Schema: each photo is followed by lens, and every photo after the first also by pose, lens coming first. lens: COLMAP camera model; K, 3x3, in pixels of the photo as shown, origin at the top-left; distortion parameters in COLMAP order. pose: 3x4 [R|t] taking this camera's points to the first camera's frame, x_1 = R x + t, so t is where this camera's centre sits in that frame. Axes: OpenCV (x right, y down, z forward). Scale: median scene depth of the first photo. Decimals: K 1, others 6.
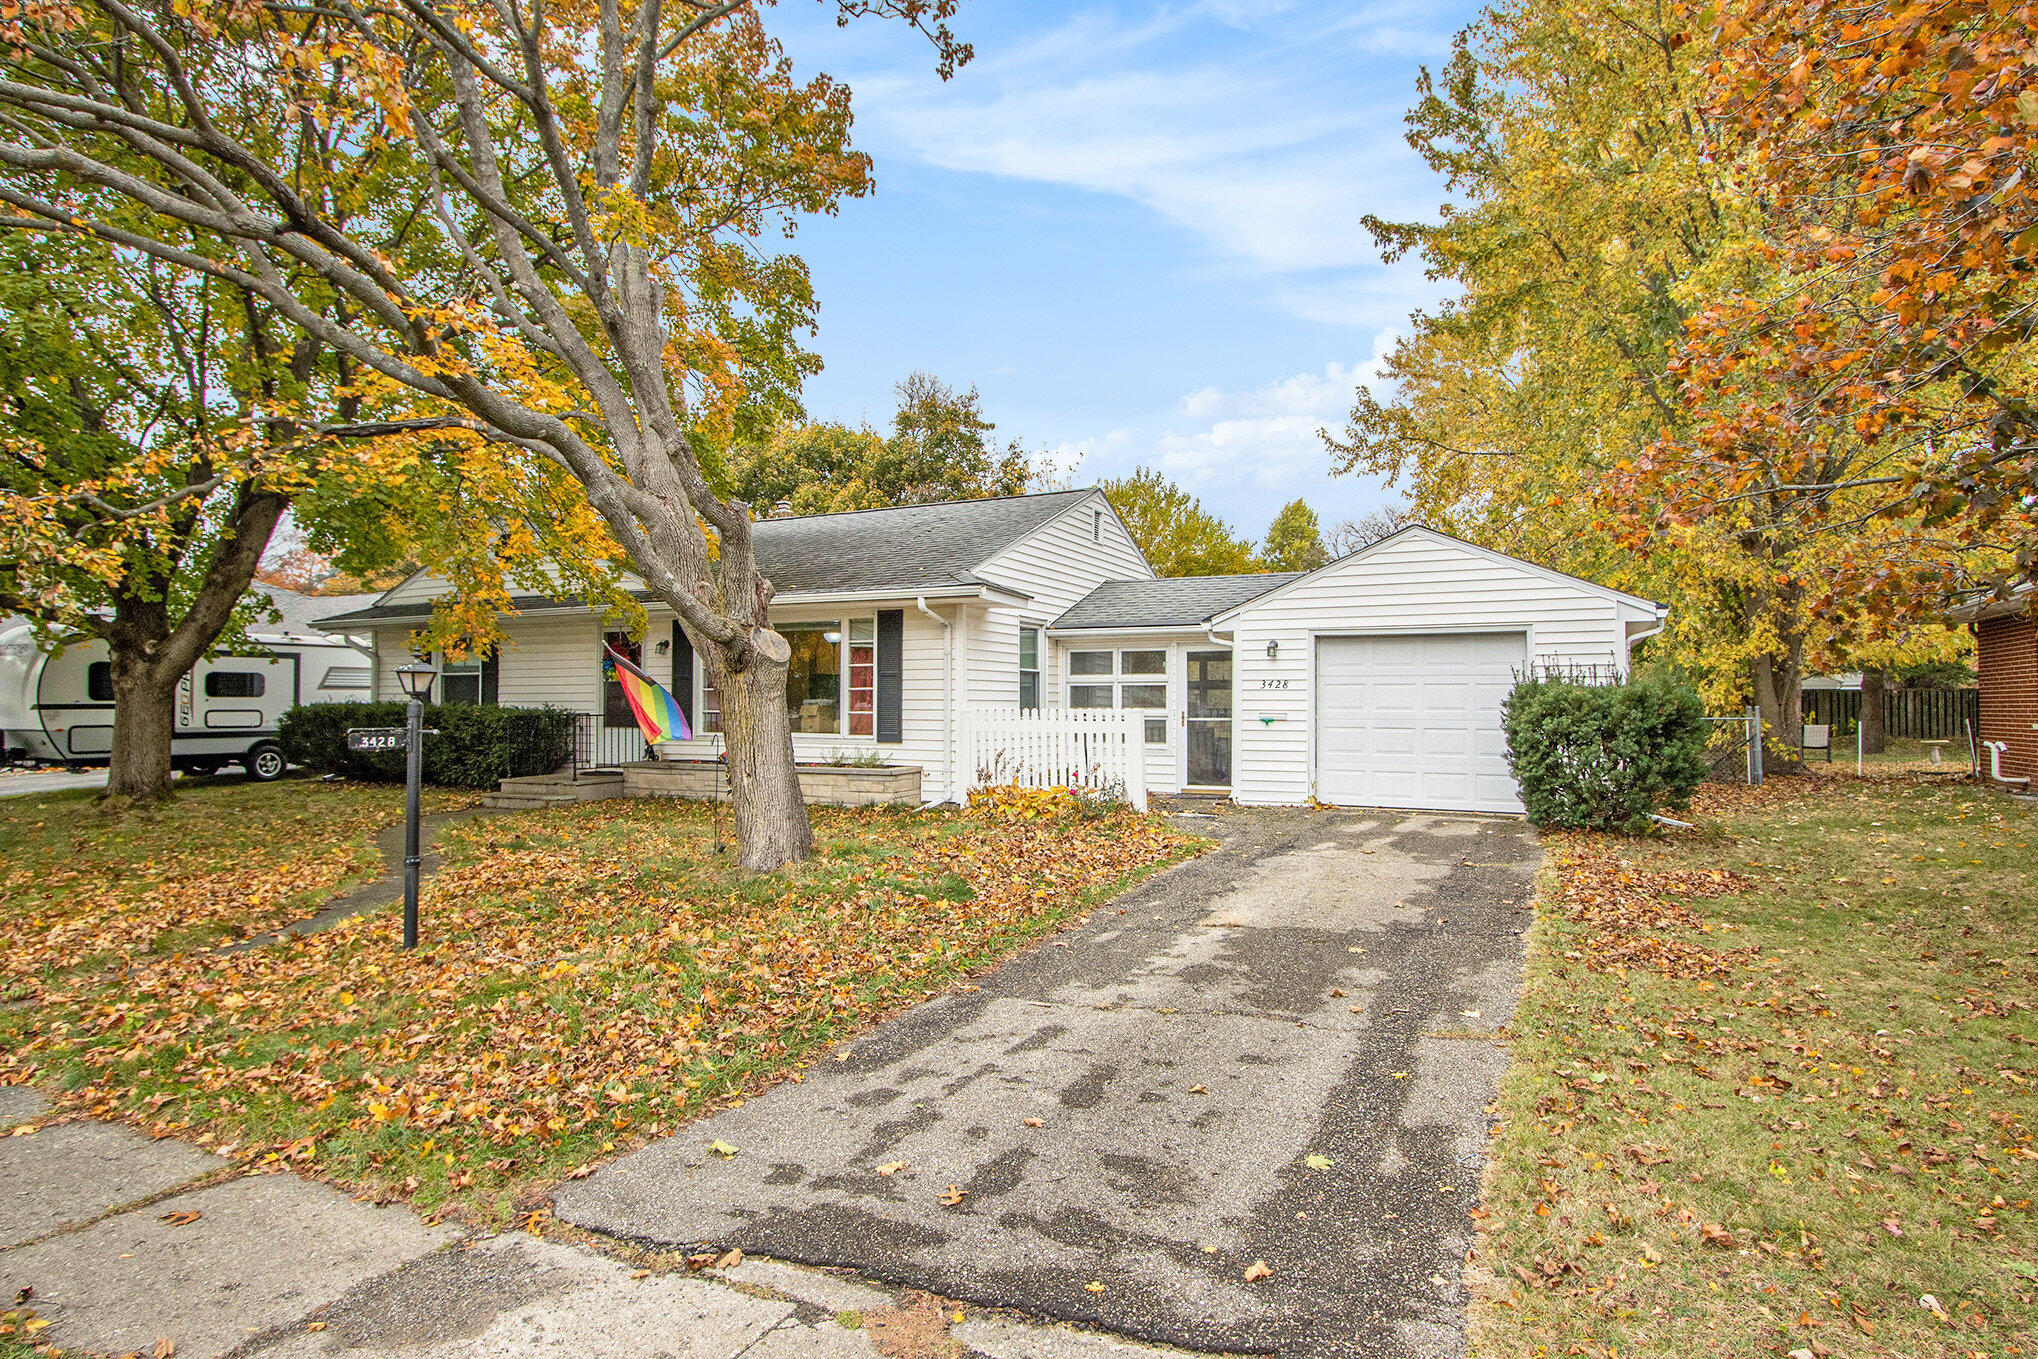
lens RADIAL K [[1106.8, 0, 1014.0], [0, 1106.8, 691.4], [0, 0, 1]] dist [-0.037008, -0.000120]
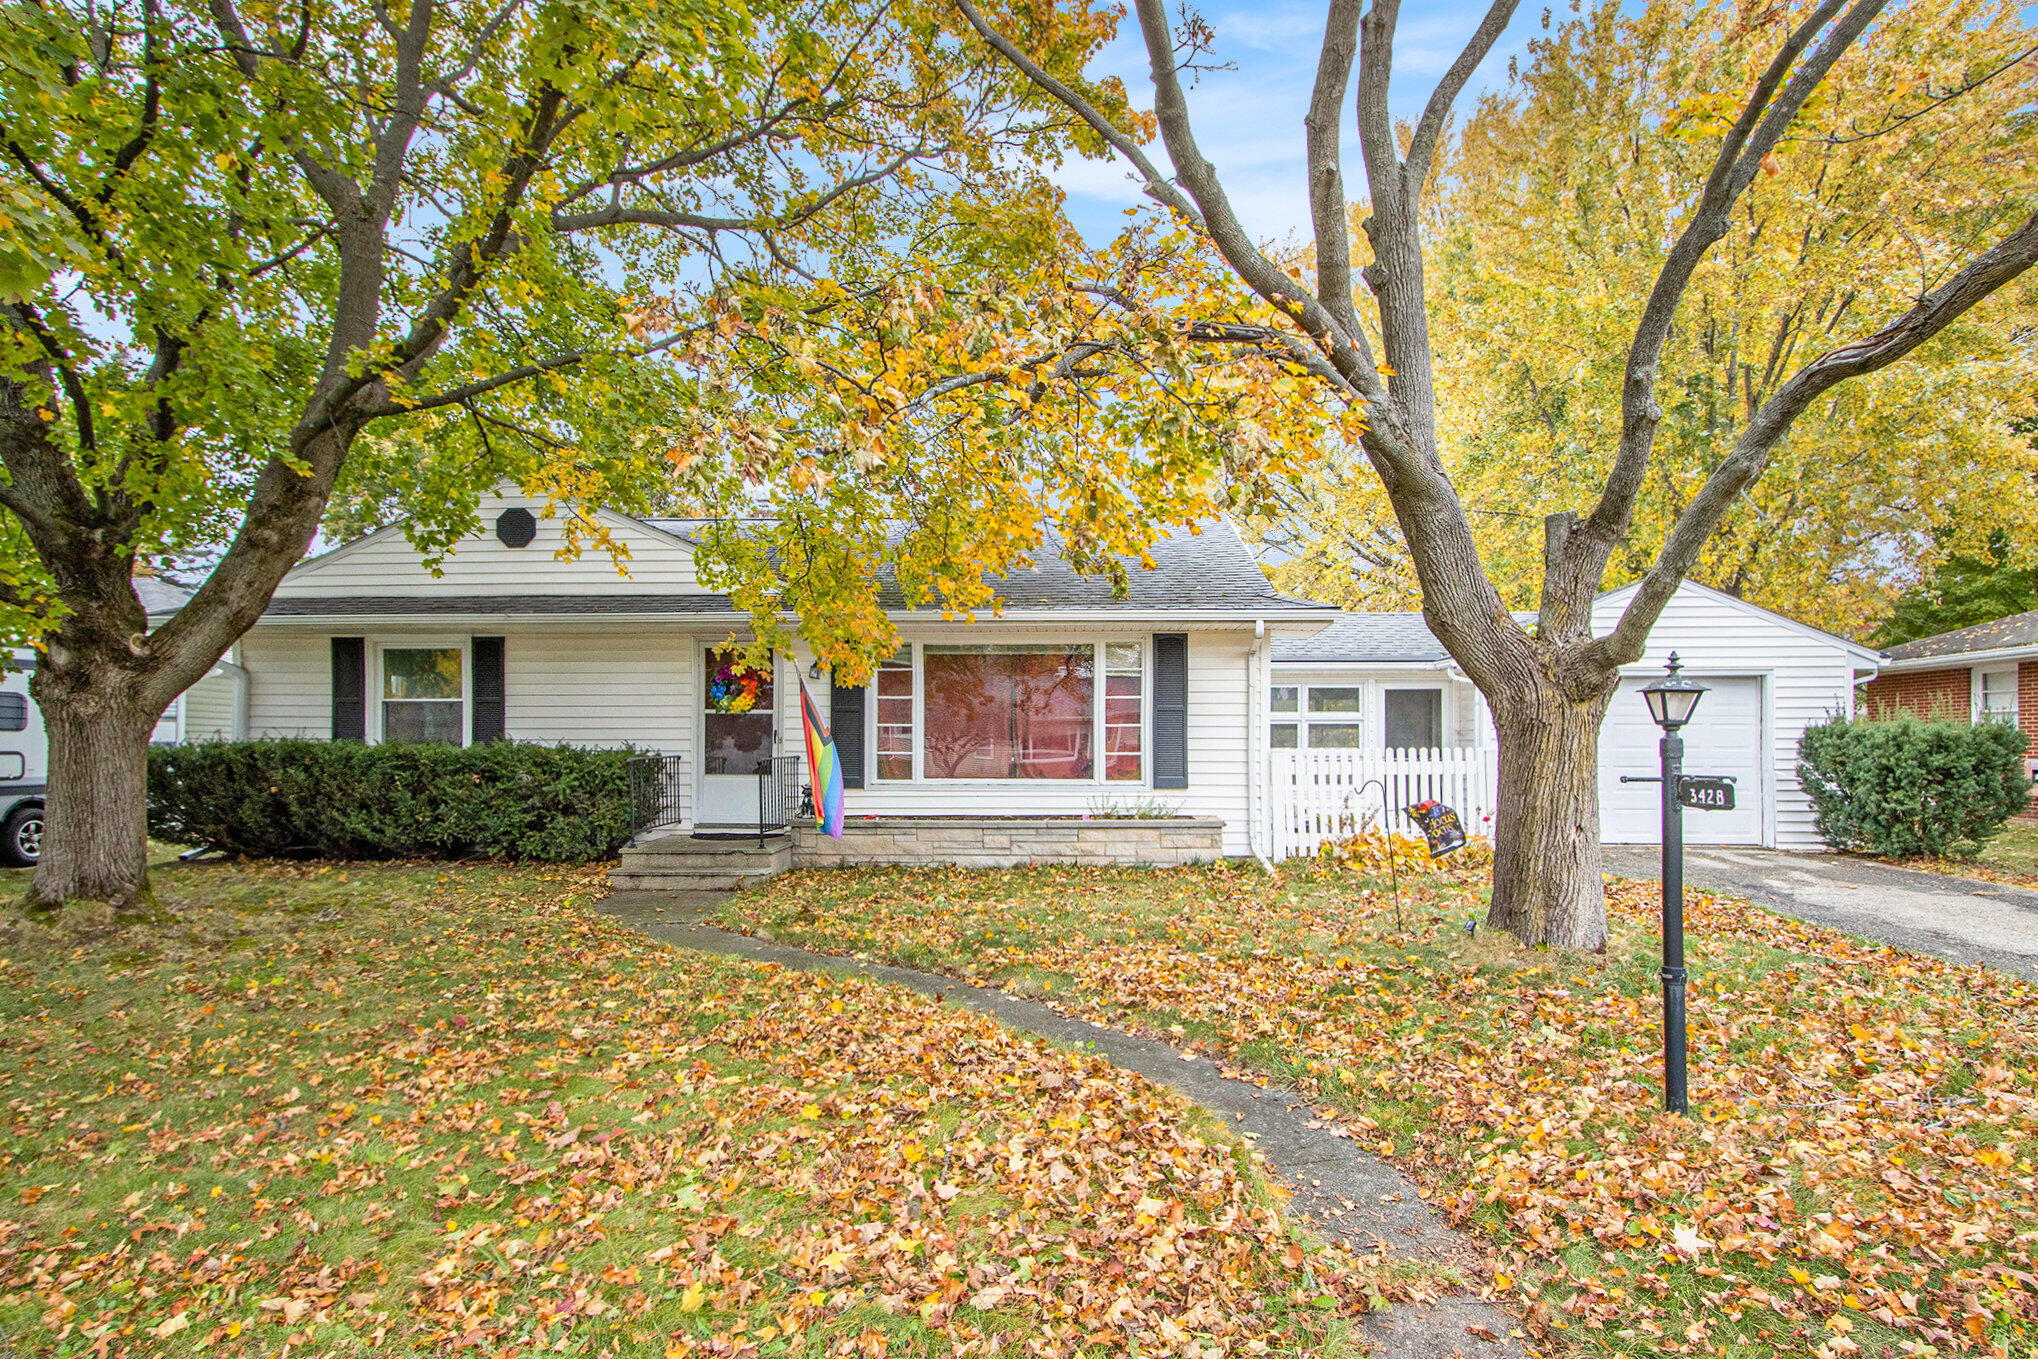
lens RADIAL K [[1106.8, 0, 1019.2], [0, 1106.8, 679.0], [0, 0, 1]] dist [-0.037008, -0.000120]
pose [[0.915418, 0.023506, 0.401818, -0.552444], [-0.003769, 0.998750, -0.049841, 0.004727], [-0.402487, 0.044111, 0.914362, 0.256773]]
